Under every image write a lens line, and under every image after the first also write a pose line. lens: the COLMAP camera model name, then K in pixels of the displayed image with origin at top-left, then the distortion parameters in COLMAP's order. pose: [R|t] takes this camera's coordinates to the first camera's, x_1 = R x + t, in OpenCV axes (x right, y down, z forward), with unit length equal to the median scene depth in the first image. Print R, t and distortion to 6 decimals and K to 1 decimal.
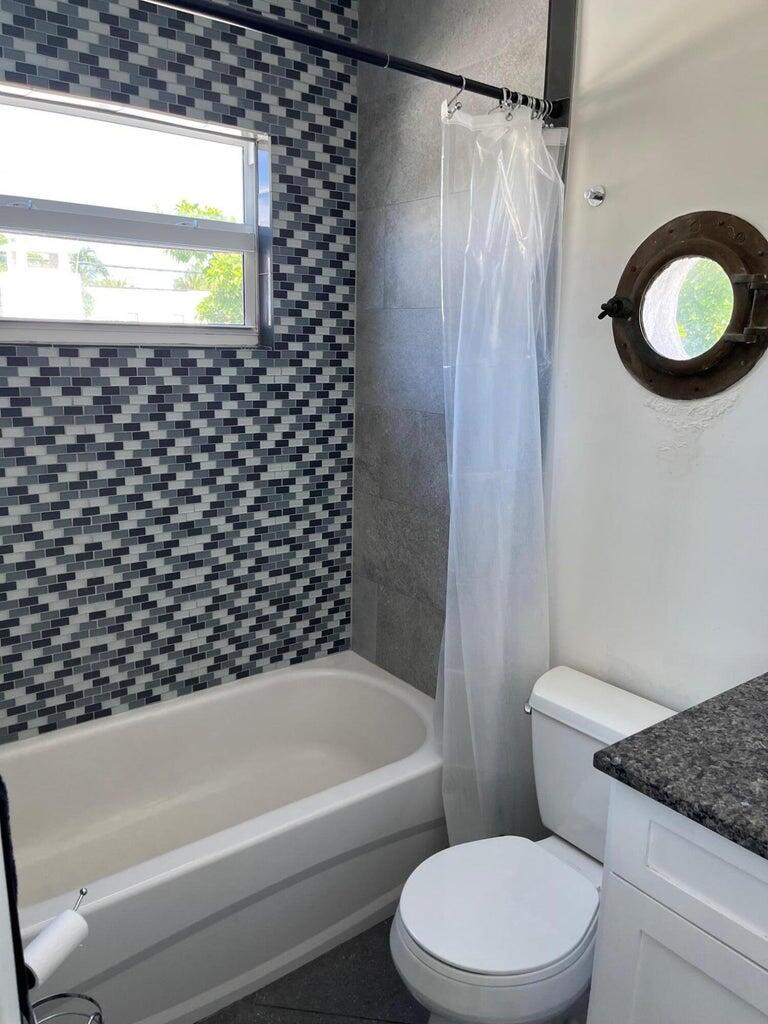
lens RADIAL K [[772.0, 0, 381.7], [0, 772.0, 515.2], [0, 0, 1]] dist [0.056360, -0.081746]
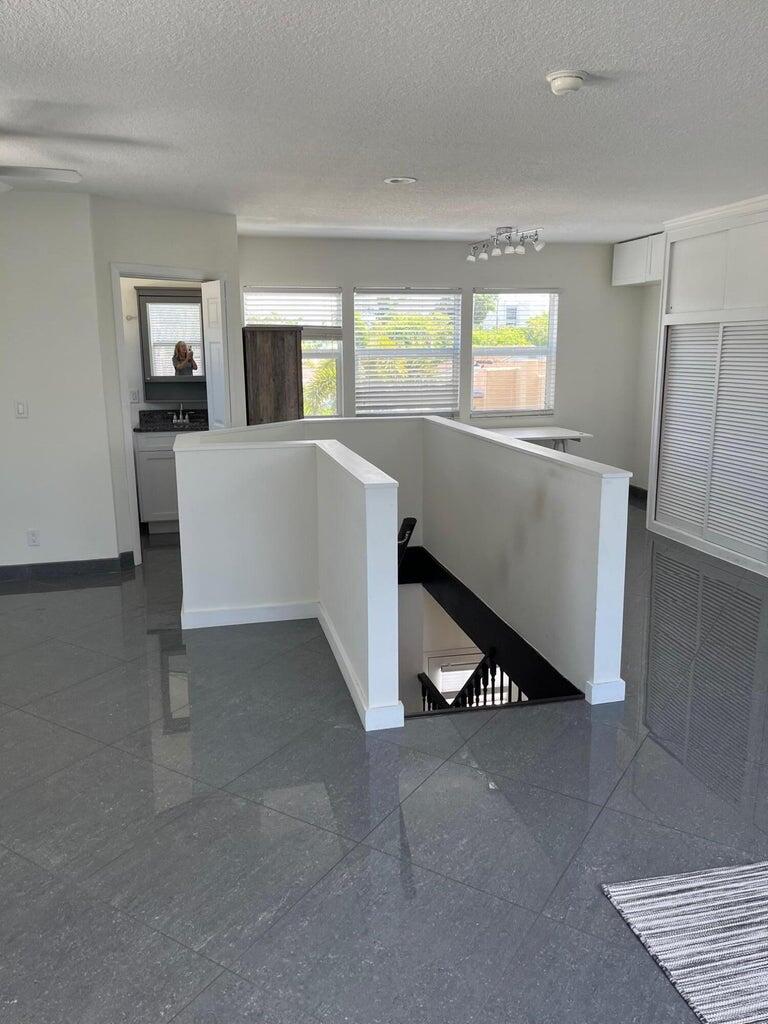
lens RADIAL K [[772.0, 0, 389.2], [0, 772.0, 511.7], [0, 0, 1]] dist [0.056360, -0.081746]
pose [[0.403870, -0.215847, 0.888988, -2.969230], [0.217919, 0.966492, 0.135664, 0.380147], [-0.888482, 0.138936, 0.437374, -2.183991]]
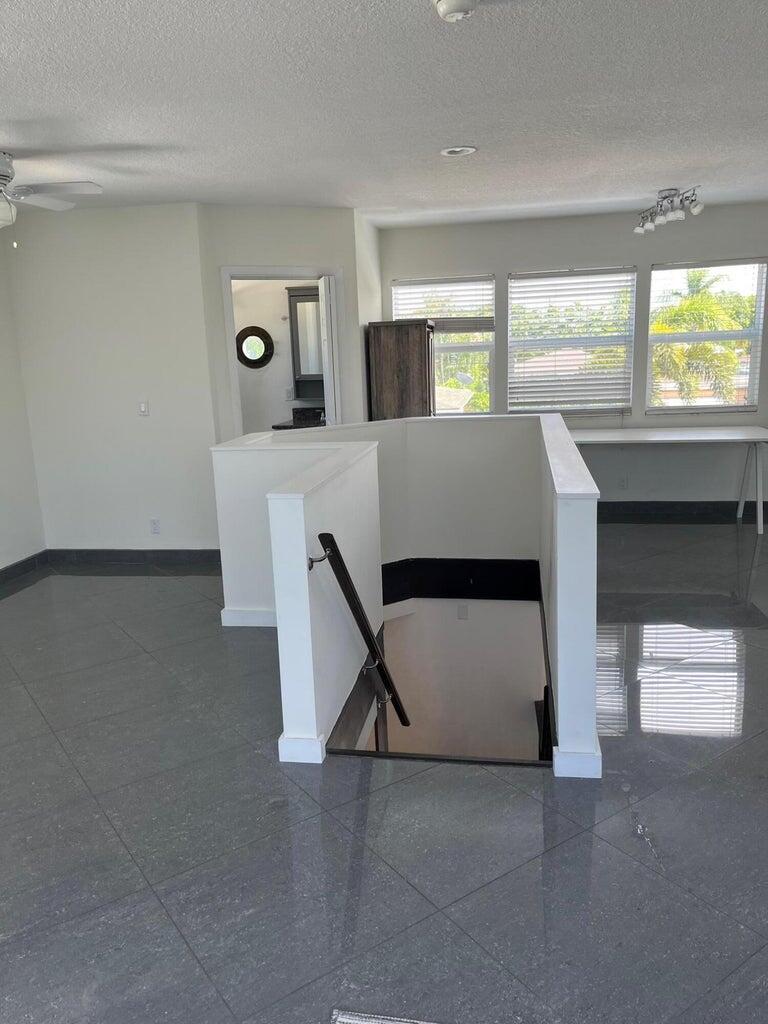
lens RADIAL K [[772.0, 0, 384.7], [0, 772.0, 519.2], [0, 0, 1]] dist [0.056360, -0.081746]
pose [[0.725129, -0.199557, 0.659063, -2.233576], [0.206552, 0.976050, 0.068281, 0.555393], [-0.656905, 0.086618, 0.748981, -2.792335]]
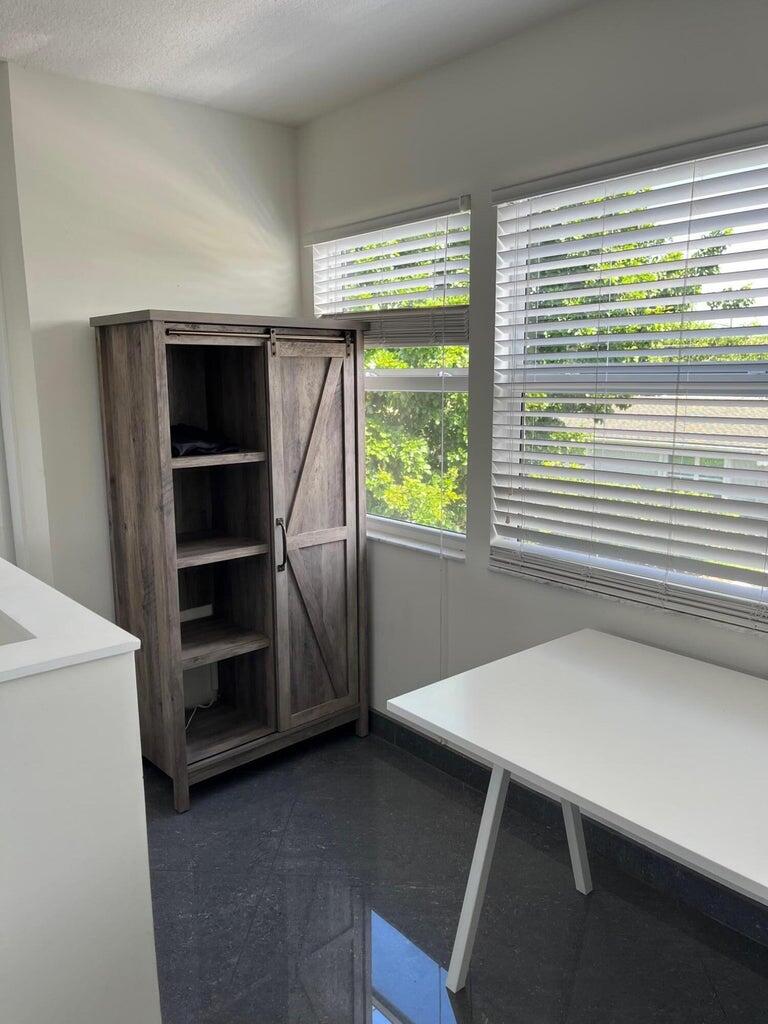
lens RADIAL K [[772.0, 0, 382.5], [0, 772.0, 514.0], [0, 0, 1]] dist [0.056360, -0.081746]
pose [[0.998571, -0.038899, 0.036657, 1.017684], [0.040184, 0.998580, -0.034981, 0.378125], [-0.035244, 0.036404, 0.998715, -1.703688]]
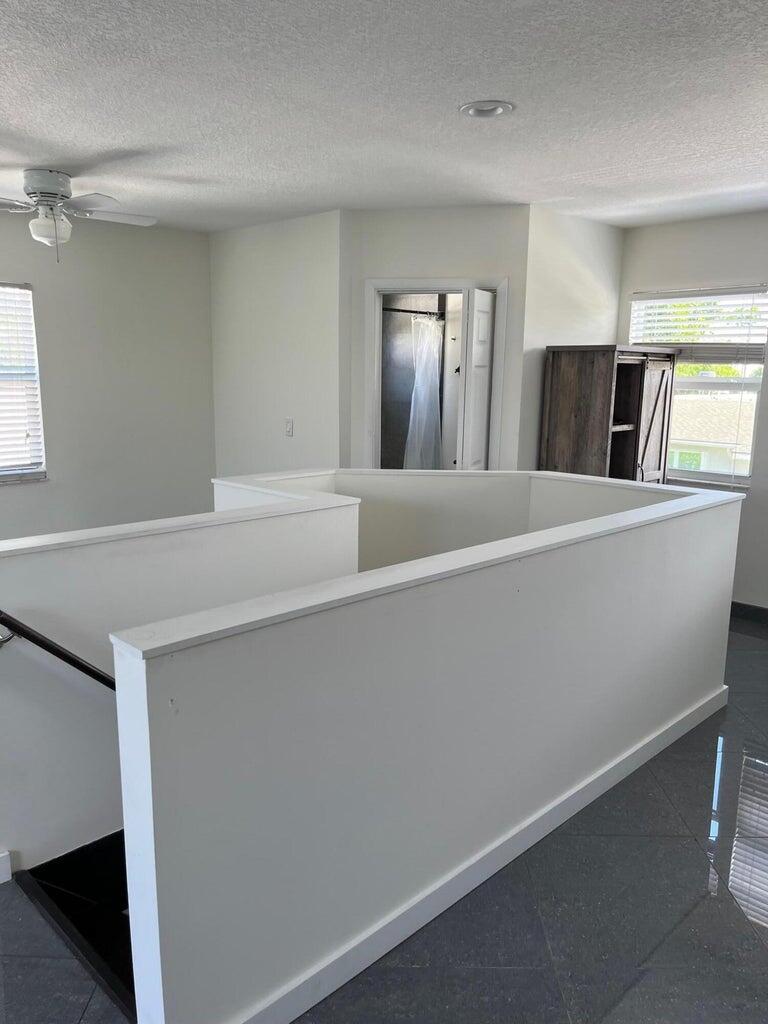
lens RADIAL K [[772.0, 0, 385.8], [0, 772.0, 508.8], [0, 0, 1]] dist [0.056360, -0.081746]
pose [[0.991204, -0.035253, 0.127565, -0.601139], [0.040355, 0.998477, -0.037629, 0.576266], [-0.126044, 0.042446, 0.991116, -2.859855]]
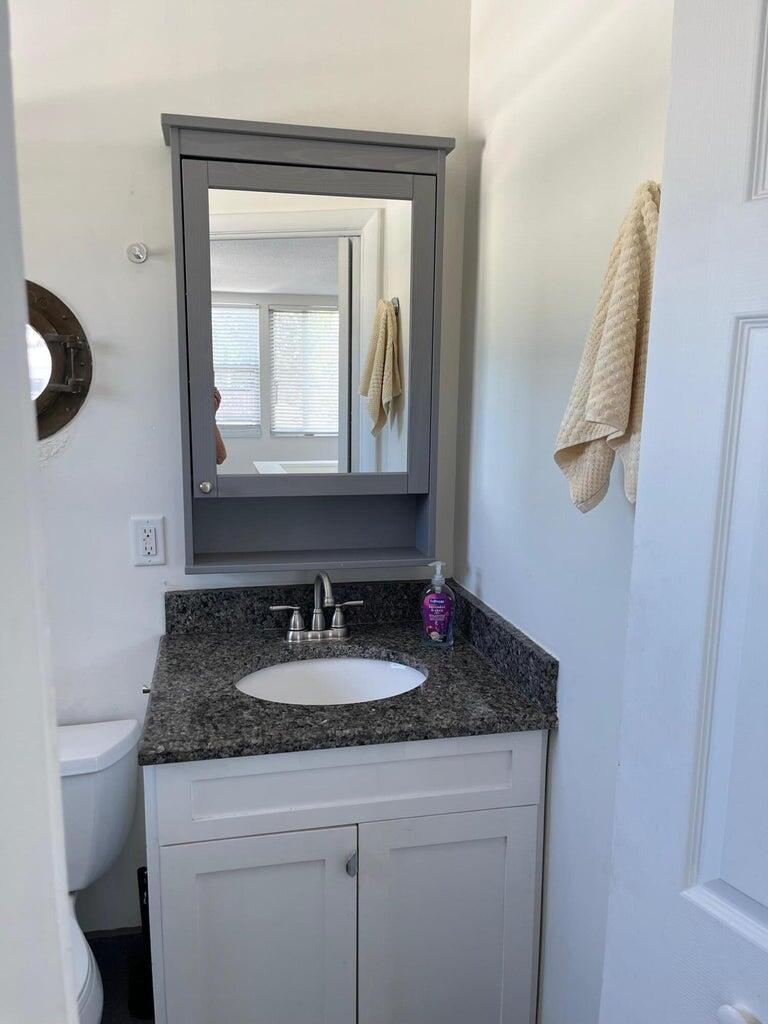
lens RADIAL K [[772.0, 0, 378.6], [0, 772.0, 512.5], [0, 0, 1]] dist [0.056360, -0.081746]
pose [[0.432473, -0.173014, 0.884891, -0.387359], [0.203601, 0.974807, 0.091088, -0.055627], [-0.878358, 0.140772, 0.456804, 0.079890]]
